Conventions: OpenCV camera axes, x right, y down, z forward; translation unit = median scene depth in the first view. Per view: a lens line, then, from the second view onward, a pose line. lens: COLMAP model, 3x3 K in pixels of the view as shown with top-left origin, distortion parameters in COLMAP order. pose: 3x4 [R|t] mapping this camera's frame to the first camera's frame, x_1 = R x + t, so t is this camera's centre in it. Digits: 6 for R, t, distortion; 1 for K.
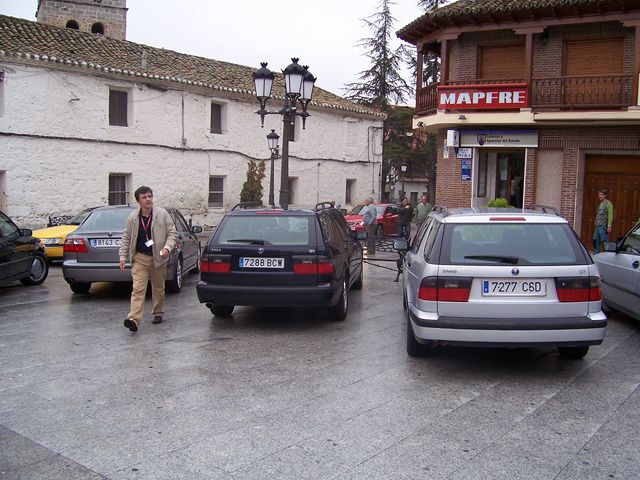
lens RADIAL K [[655.4, 0, 320.0], [0, 655.4, 240.0], [0, 0, 1]] dist [-0.167470, 0.139315]
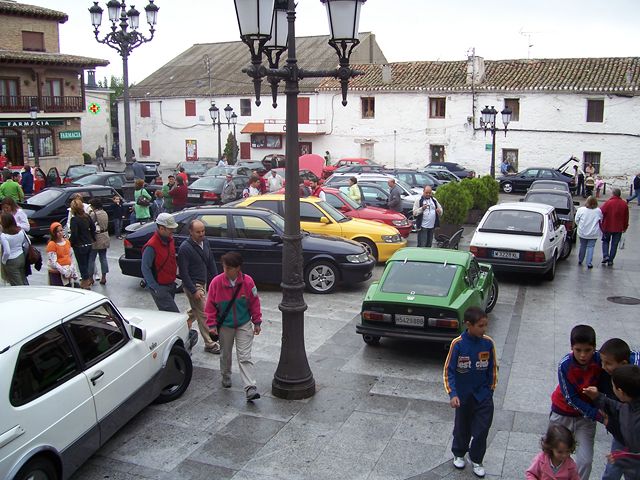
lens RADIAL K [[655.4, 0, 320.0], [0, 655.4, 240.0], [0, 0, 1]] dist [-0.167470, 0.139315]
pose [[0.189756, 0.158764, -0.968910, 1.143837], [-0.088990, 0.985559, 0.144064, -0.054439], [0.977790, 0.058886, 0.201144, 0.022773]]
